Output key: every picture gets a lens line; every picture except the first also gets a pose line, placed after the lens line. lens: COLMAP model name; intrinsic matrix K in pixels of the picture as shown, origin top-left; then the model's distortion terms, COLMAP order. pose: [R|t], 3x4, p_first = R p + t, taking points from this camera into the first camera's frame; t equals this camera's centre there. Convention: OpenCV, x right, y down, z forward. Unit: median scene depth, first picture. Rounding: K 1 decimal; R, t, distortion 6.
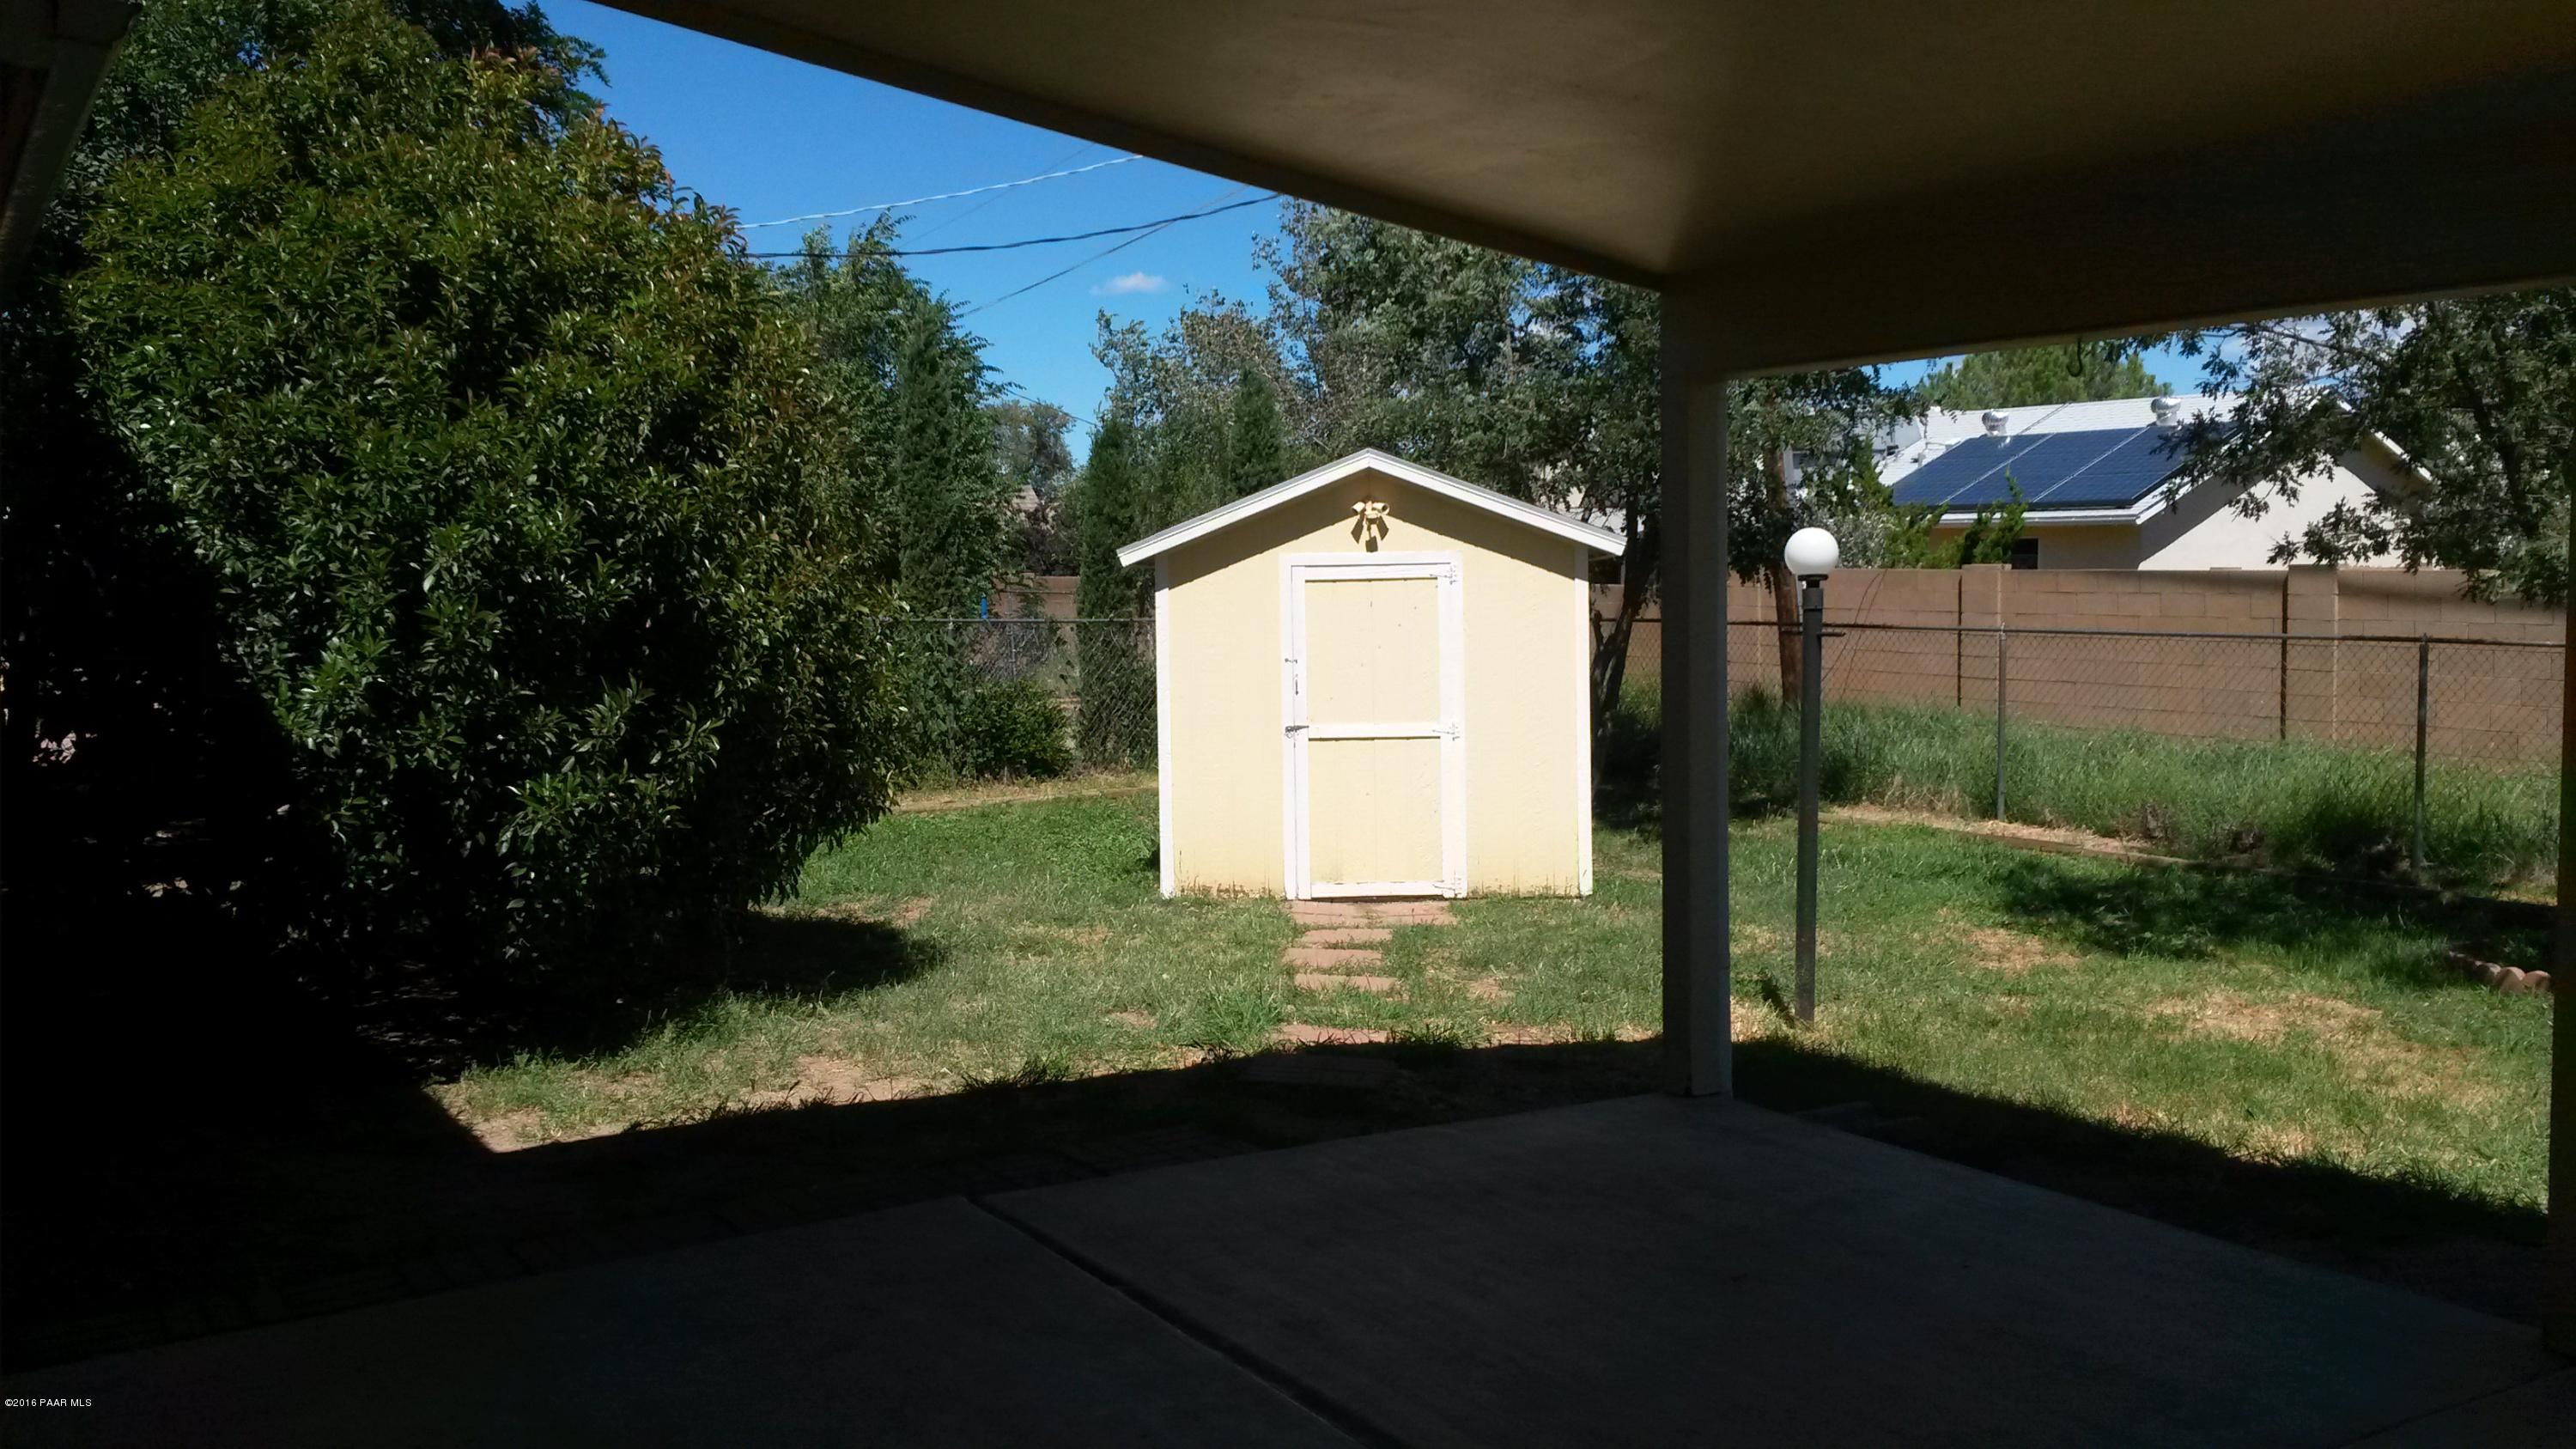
lens RADIAL K [[2071.3, 0, 1288.0], [0, 2071.3, 724.5], [0, 0, 1]] dist [0.213034, -0.408996]
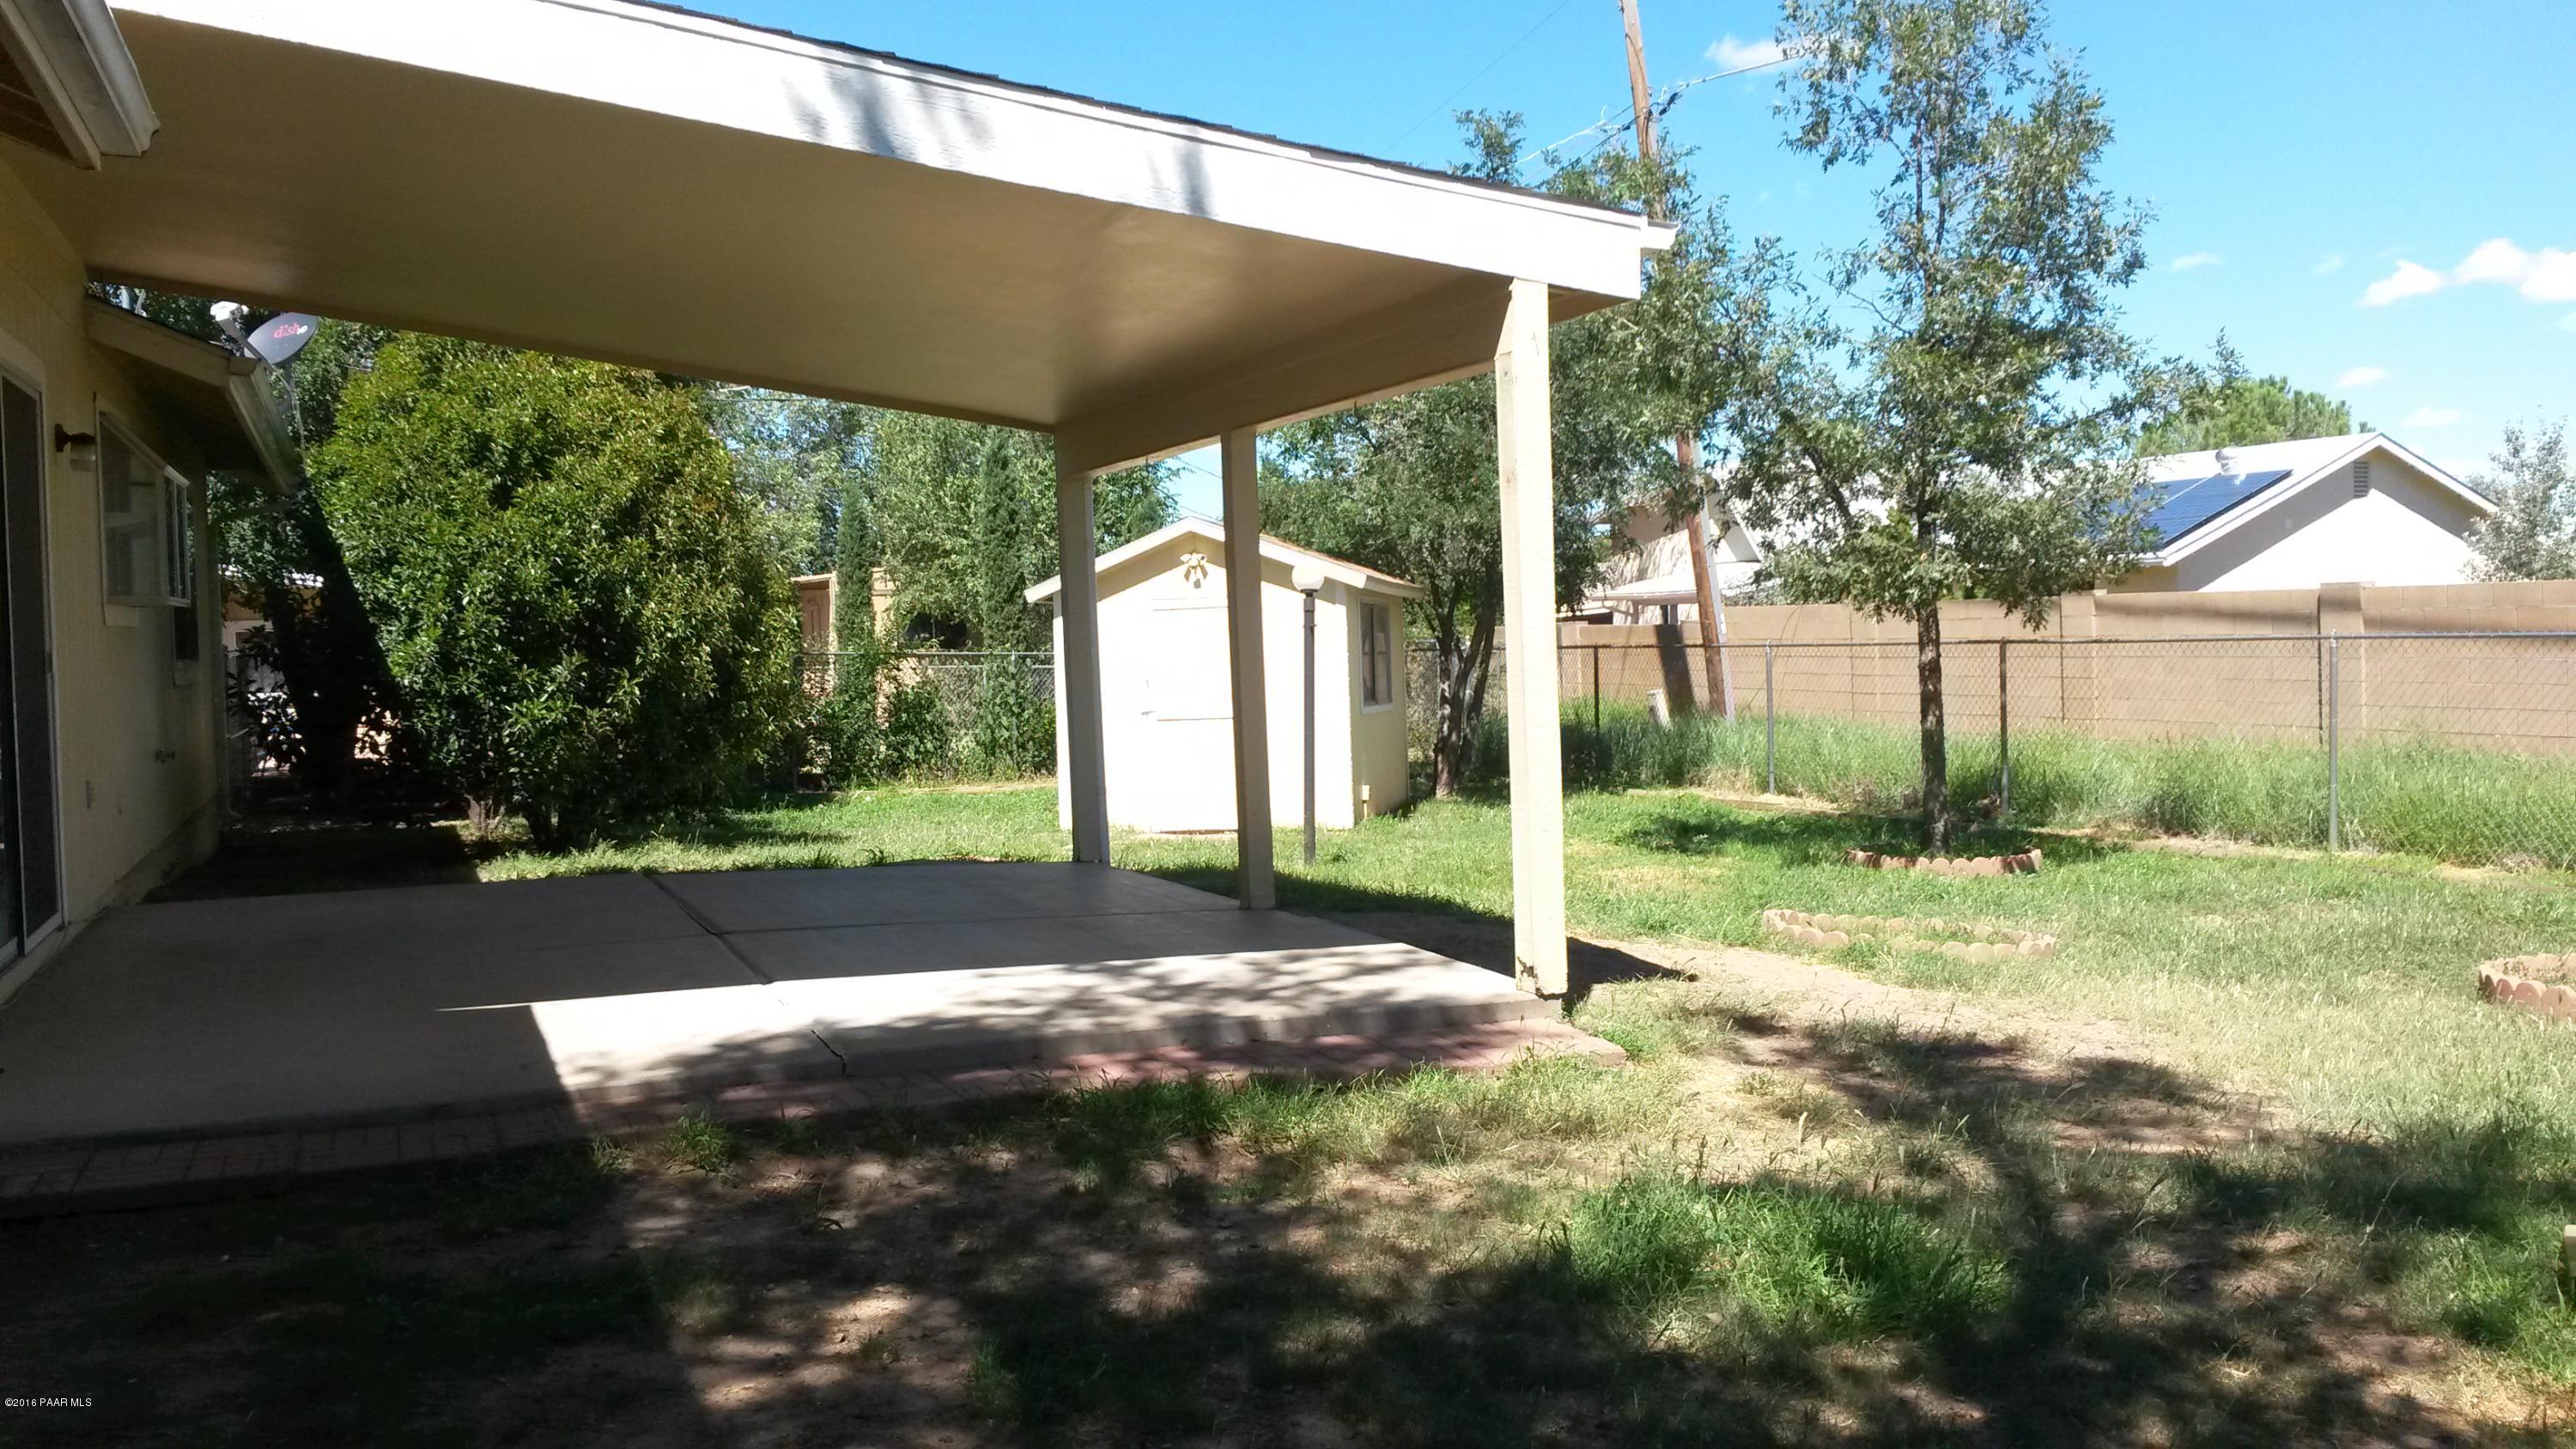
lens RADIAL K [[2071.3, 0, 1288.0], [0, 2071.3, 724.5], [0, 0, 1]] dist [0.213034, -0.408996]
pose [[0.986408, -0.009565, -0.164035, 0.577996], [0.004161, 0.999438, -0.033261, 0.100815], [0.164261, 0.032127, 0.985894, -0.693047]]
